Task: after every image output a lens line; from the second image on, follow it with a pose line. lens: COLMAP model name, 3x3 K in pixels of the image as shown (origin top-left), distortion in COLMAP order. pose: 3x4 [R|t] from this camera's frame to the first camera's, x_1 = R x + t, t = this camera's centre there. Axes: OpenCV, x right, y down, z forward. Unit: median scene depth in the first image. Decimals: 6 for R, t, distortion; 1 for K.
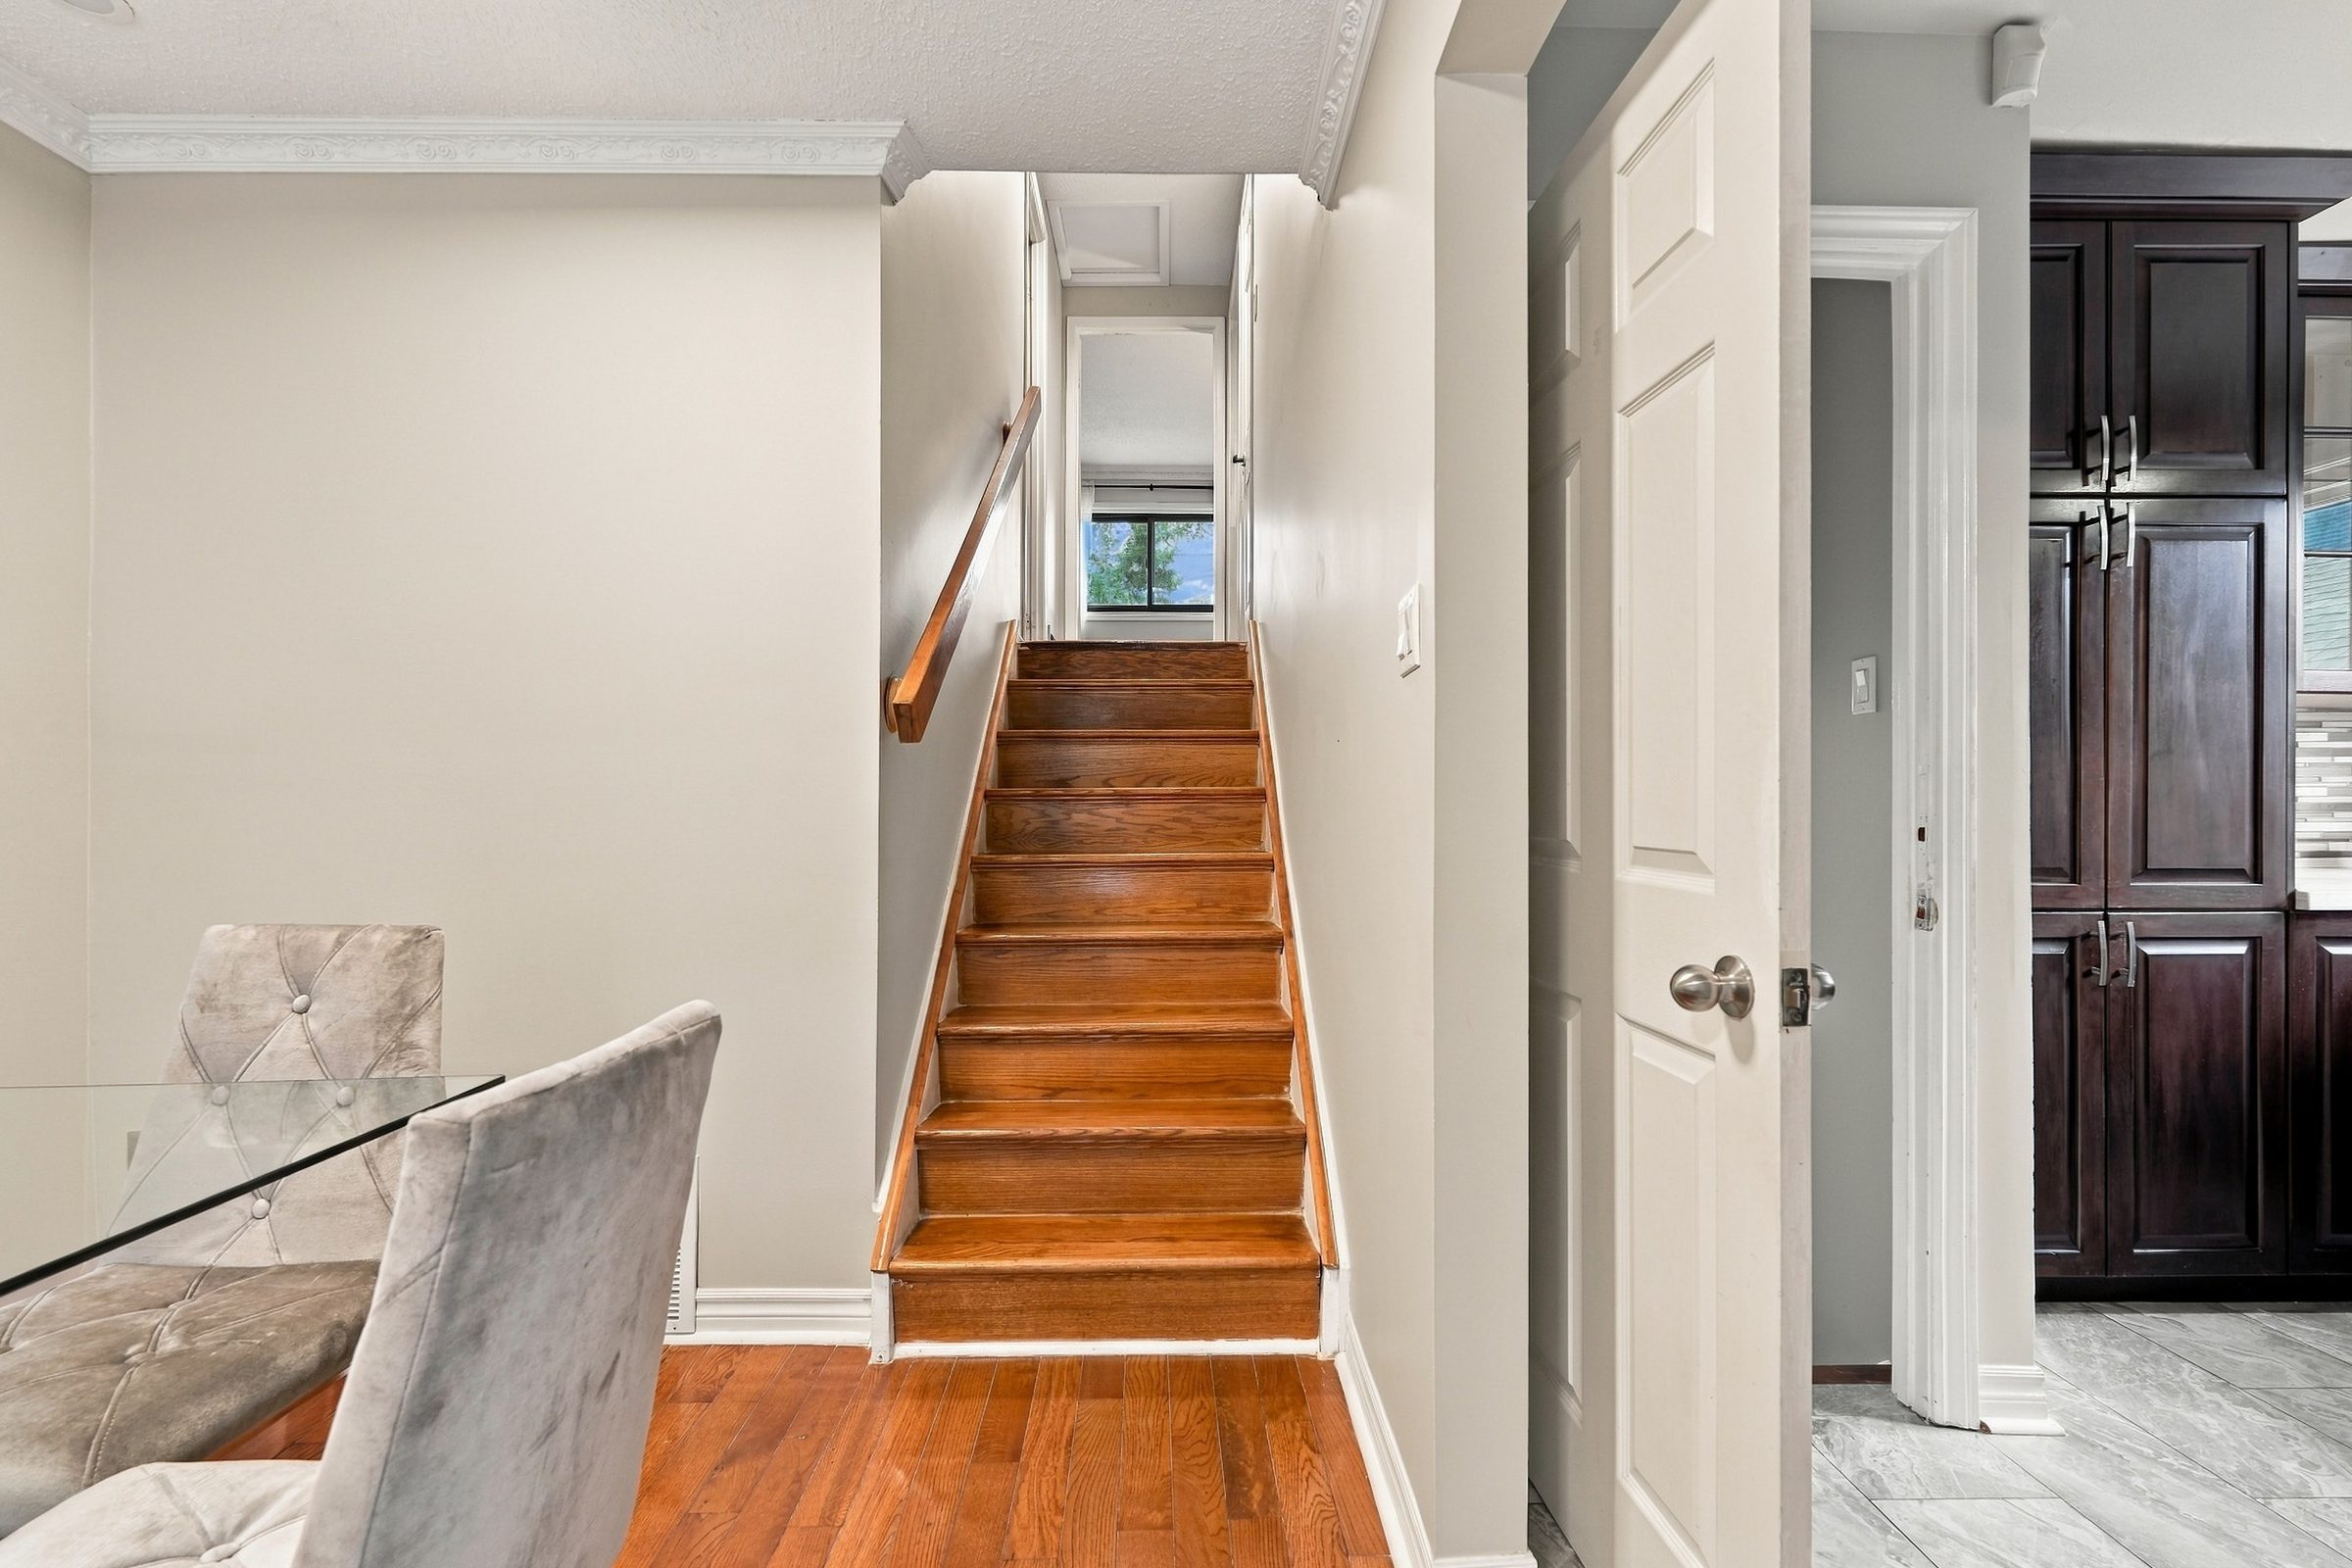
lens RADIAL K [[1031.3, 0, 1167.9], [0, 1031.3, 796.6], [0, 0, 1]] dist [-0.001135, 0.001644]
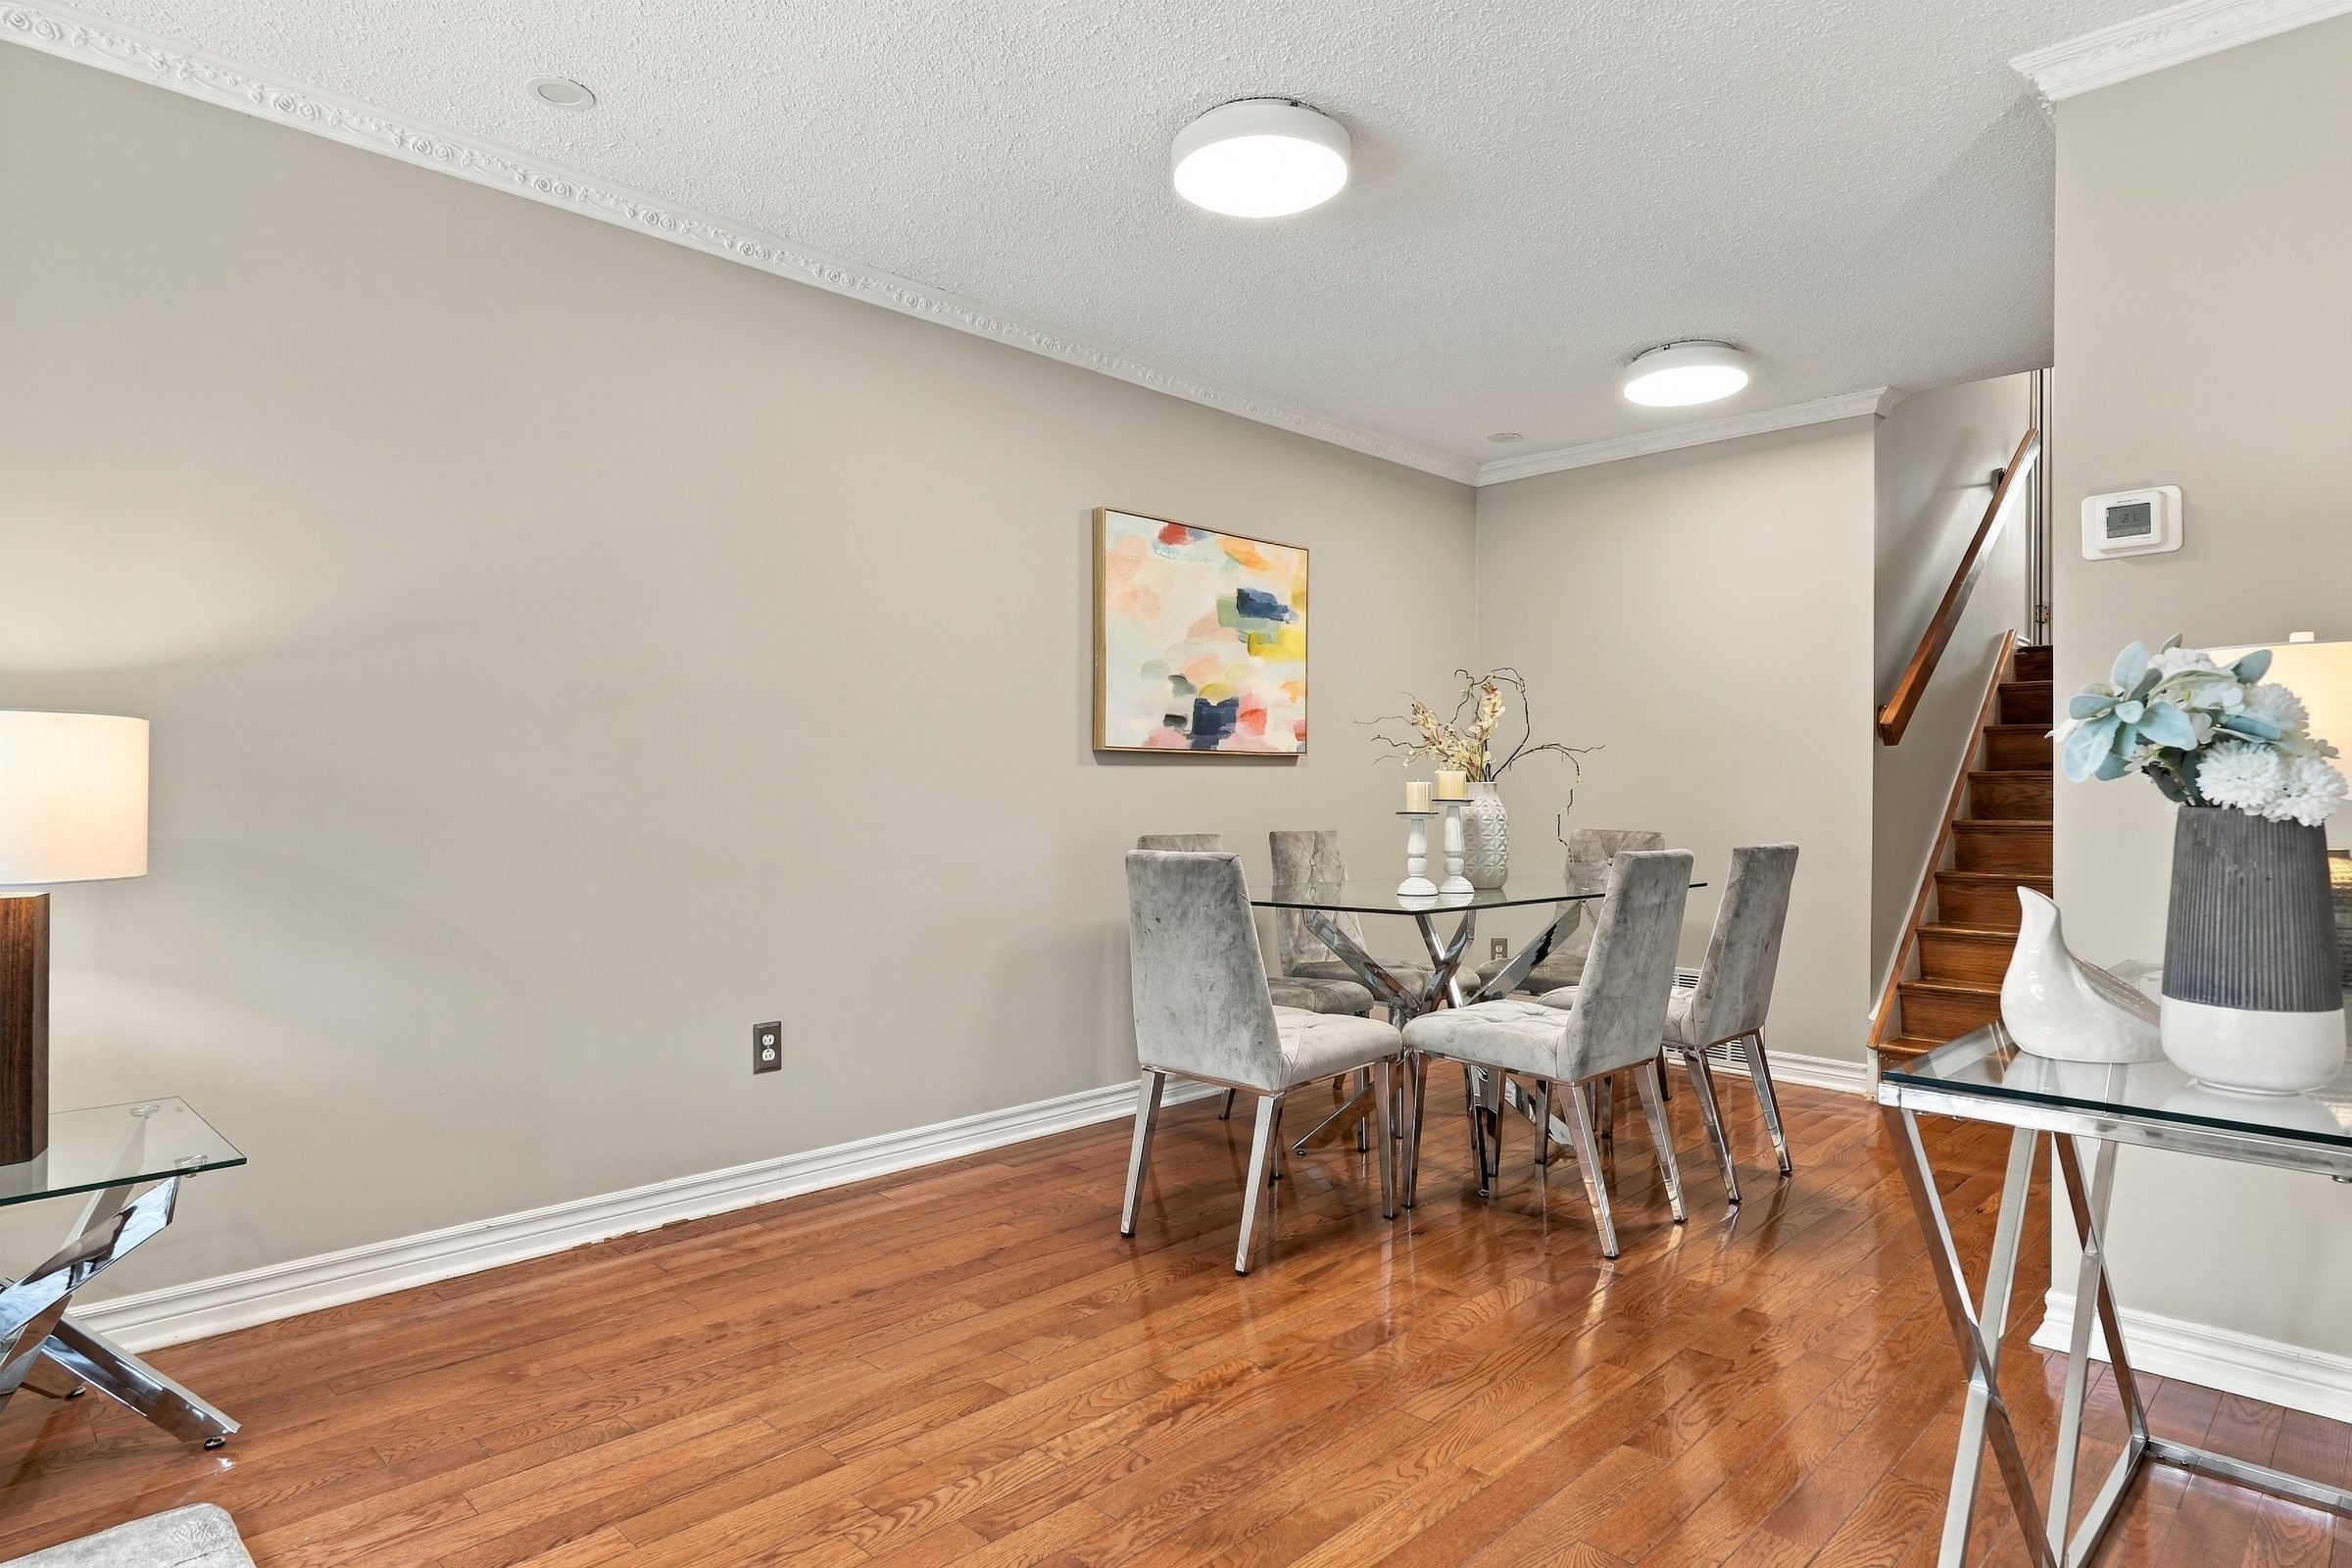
lens RADIAL K [[1296.9, 0, 1176.3], [0, 1296.9, 787.2], [0, 0, 1]] dist [0.001004, -0.000671]
pose [[0.692315, 0.001780, -0.721593, 0.405840], [0.001303, 0.999992, 0.003717, 0.005849], [0.721594, -0.003513, 0.692308, -1.136978]]
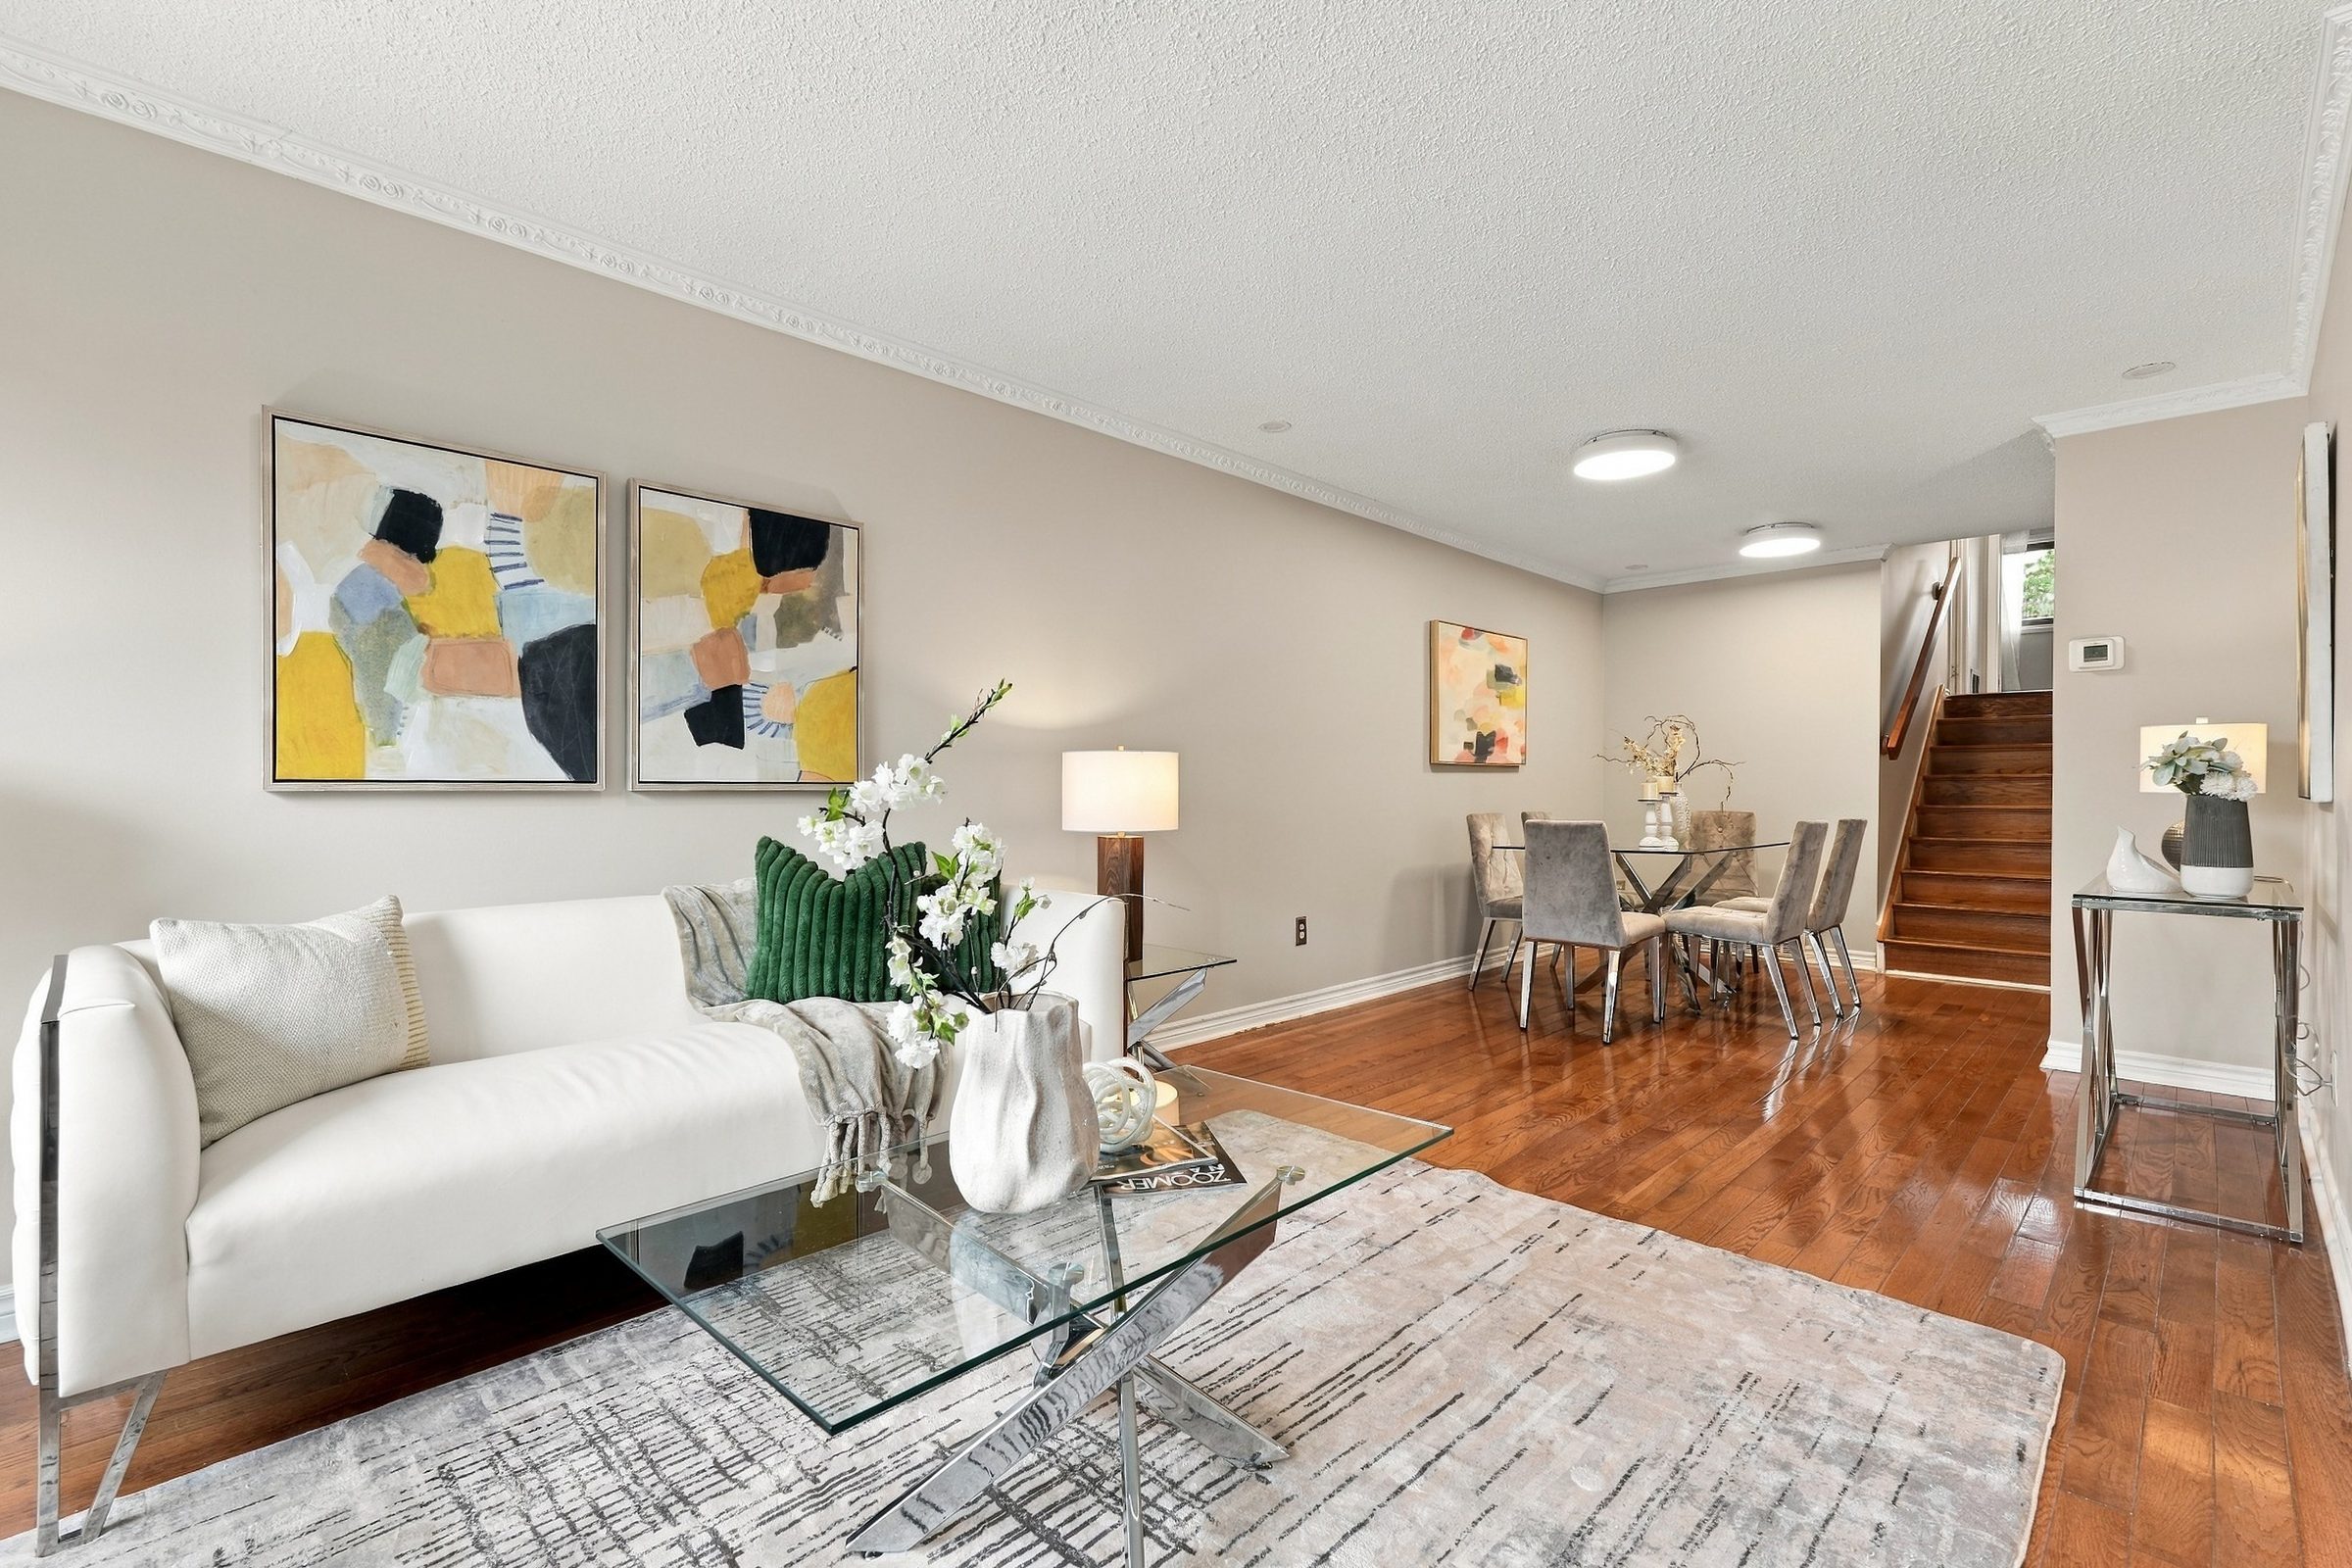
lens RADIAL K [[1031.3, 0, 1165.6], [0, 1031.3, 792.8], [0, 0, 1]] dist [-0.001135, 0.001644]
pose [[0.692397, 0.008126, -0.721471, 0.349293], [0.001807, 0.999914, 0.012997, -0.002588], [0.721514, -0.010303, 0.692323, -2.035902]]
